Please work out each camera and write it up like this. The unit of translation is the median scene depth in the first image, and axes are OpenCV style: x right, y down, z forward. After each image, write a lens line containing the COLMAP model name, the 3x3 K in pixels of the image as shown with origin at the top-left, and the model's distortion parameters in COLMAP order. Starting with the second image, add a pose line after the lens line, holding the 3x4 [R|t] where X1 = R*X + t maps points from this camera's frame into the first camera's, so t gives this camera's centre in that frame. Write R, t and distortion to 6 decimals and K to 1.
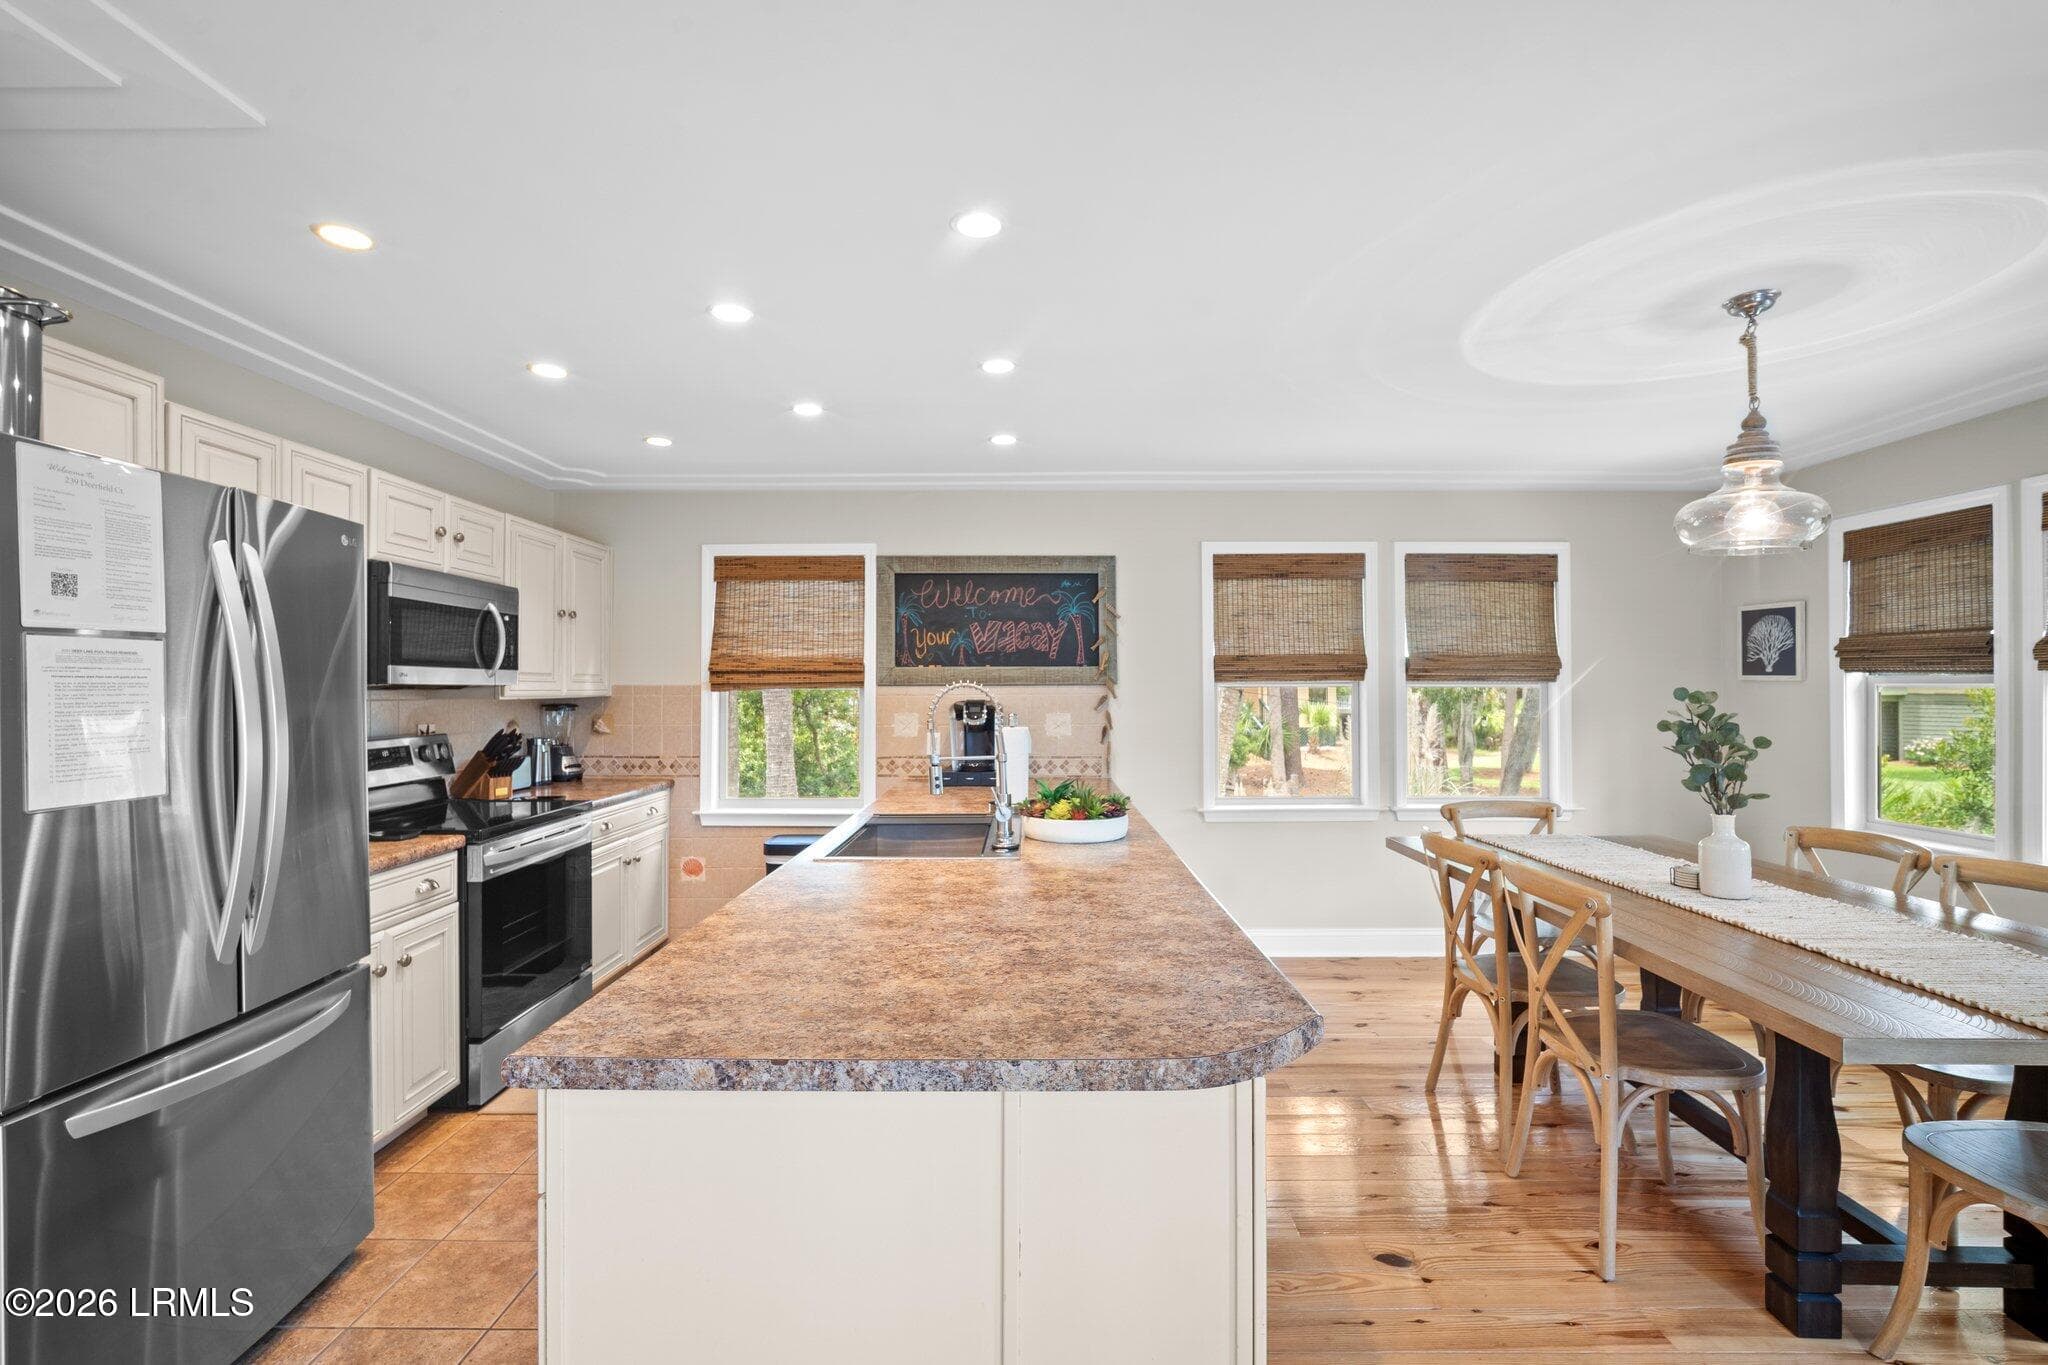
lens RADIAL K [[908.4, 0, 1021.3], [0, 908.4, 681.9], [0, 0, 1]] dist [-0.013268, 0.004704]
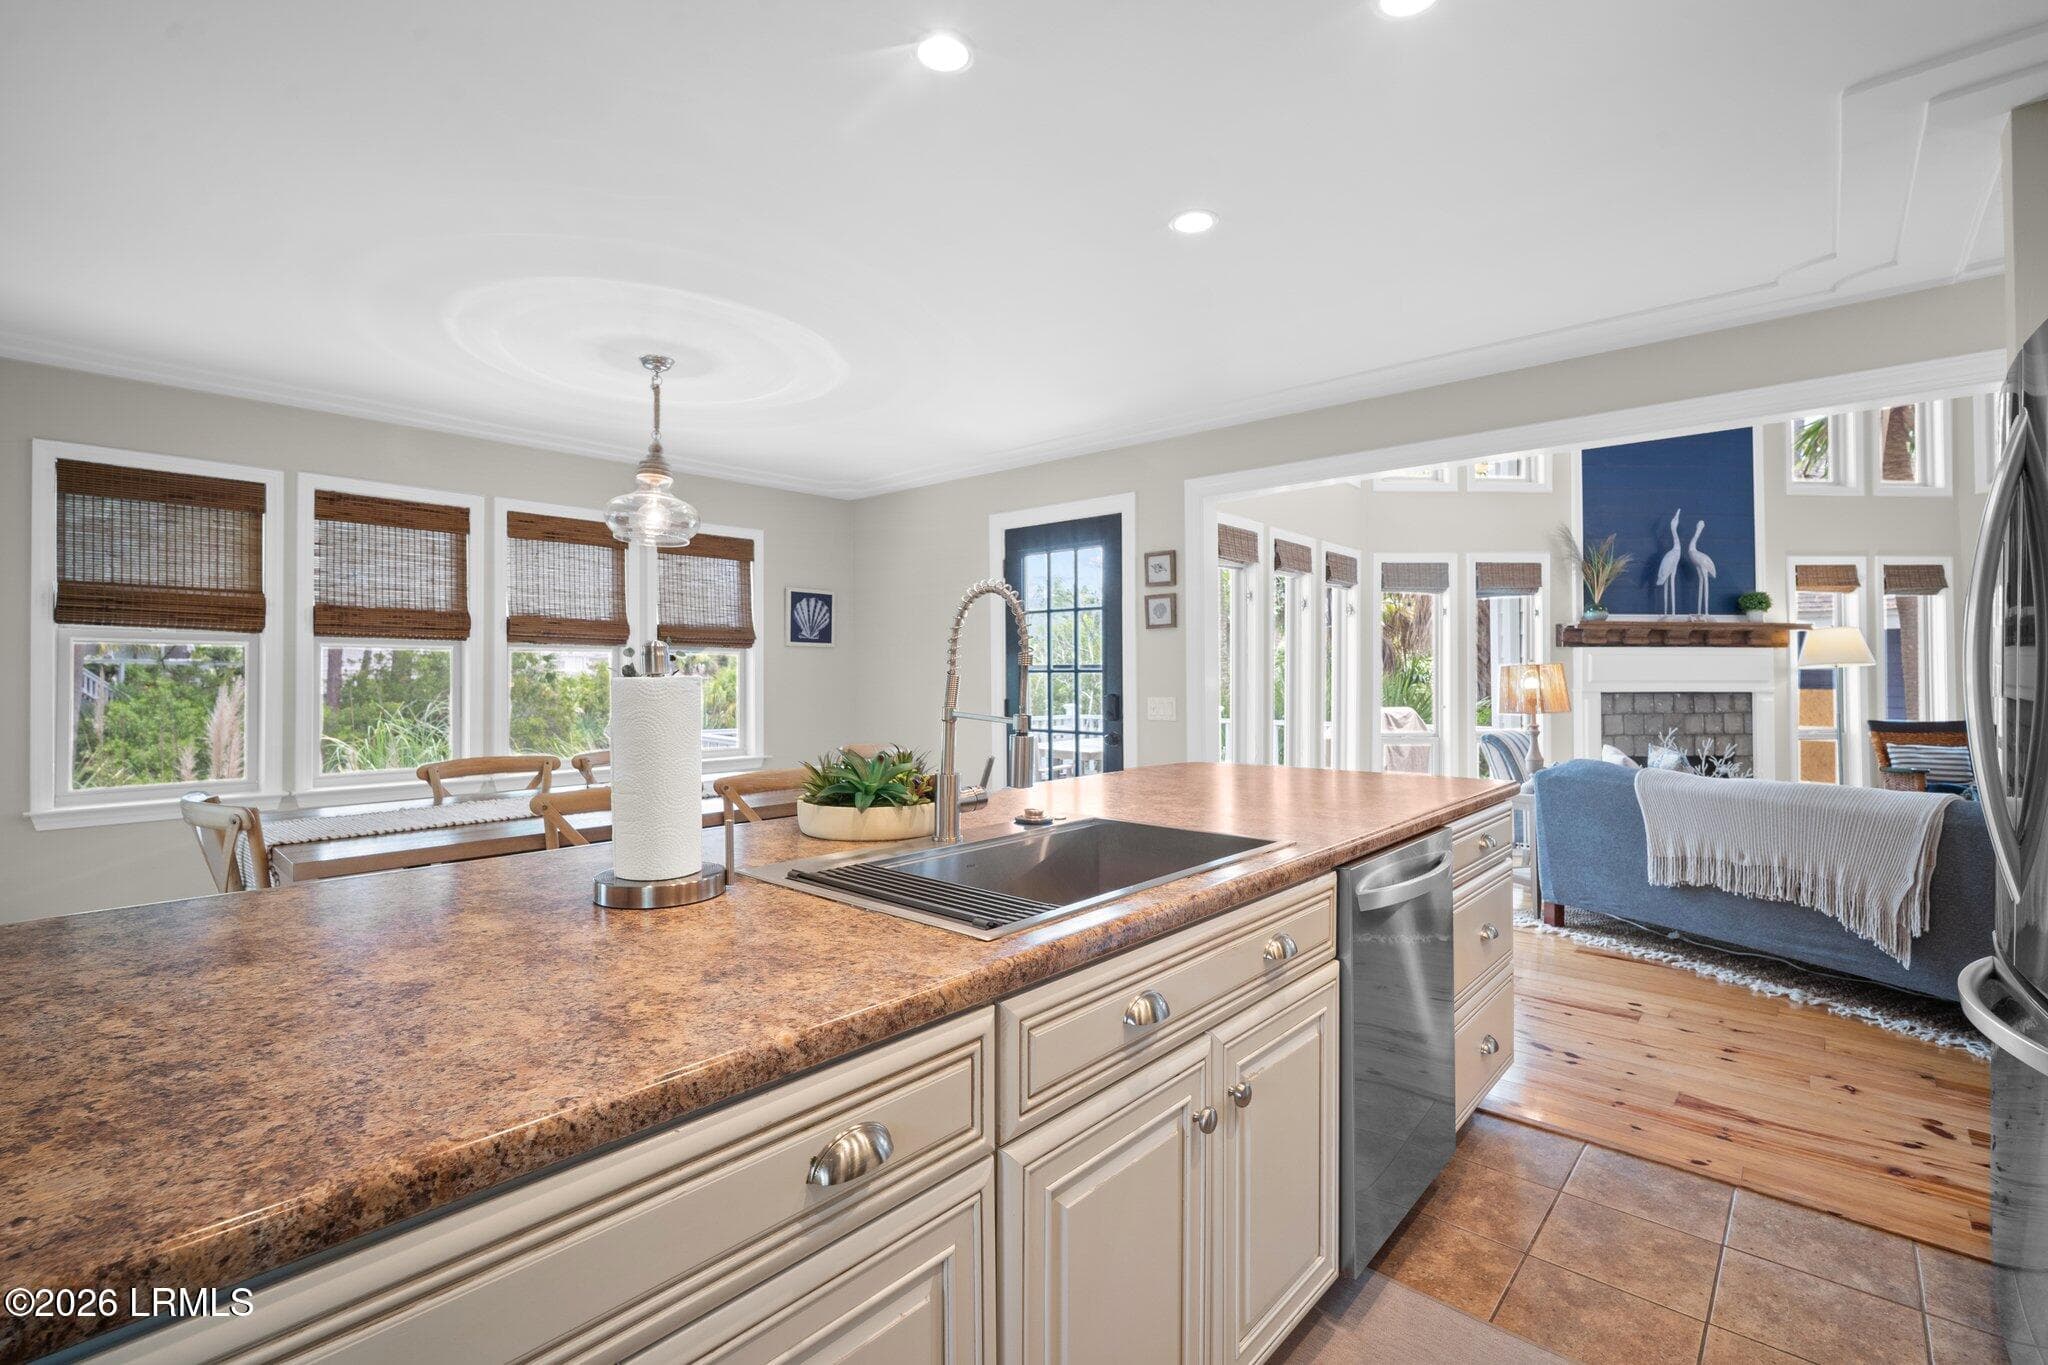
lens RADIAL K [[934.0, 0, 1040.9], [0, 934.0, 679.9], [0, 0, 1]] dist [-0.002135, -0.000215]
pose [[-0.760199, 0.004793, 0.649672, -0.363390], [0.001625, 0.999984, -0.005477, 0.049855], [-0.649688, -0.003108, -0.760195, 1.056587]]
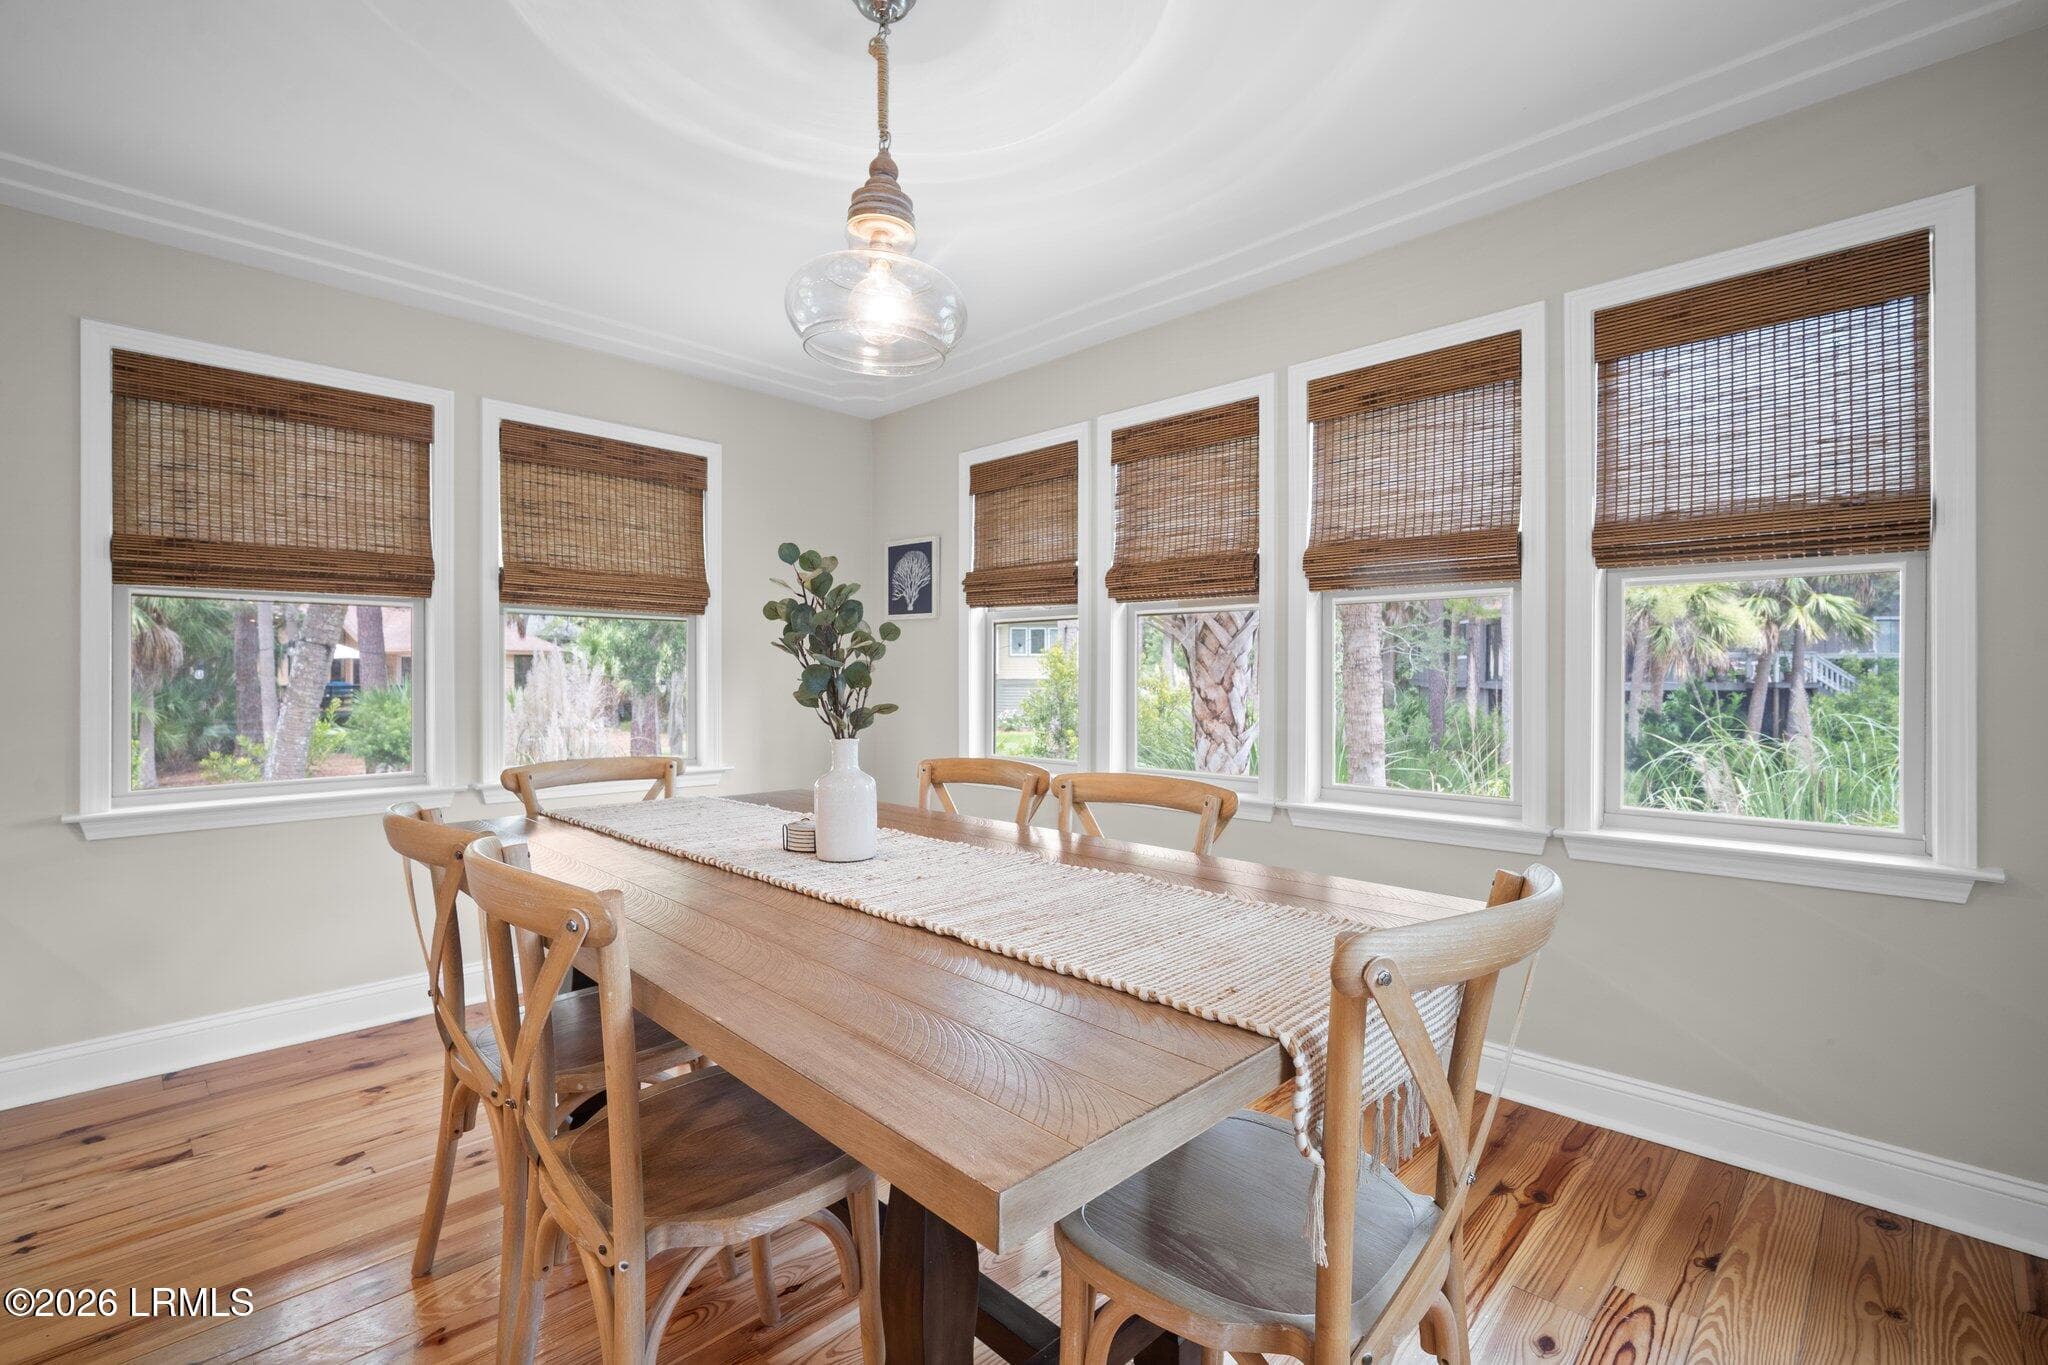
lens RADIAL K [[906.6, 0, 1022.9], [0, 906.6, 675.5], [0, 0, 1]] dist [-0.015705, 0.006383]
pose [[0.692168, 0.004103, 0.721725, 0.238196], [-0.006234, 0.999981, 0.000294, 0.061983], [-0.721710, -0.004703, 0.692180, 0.271035]]
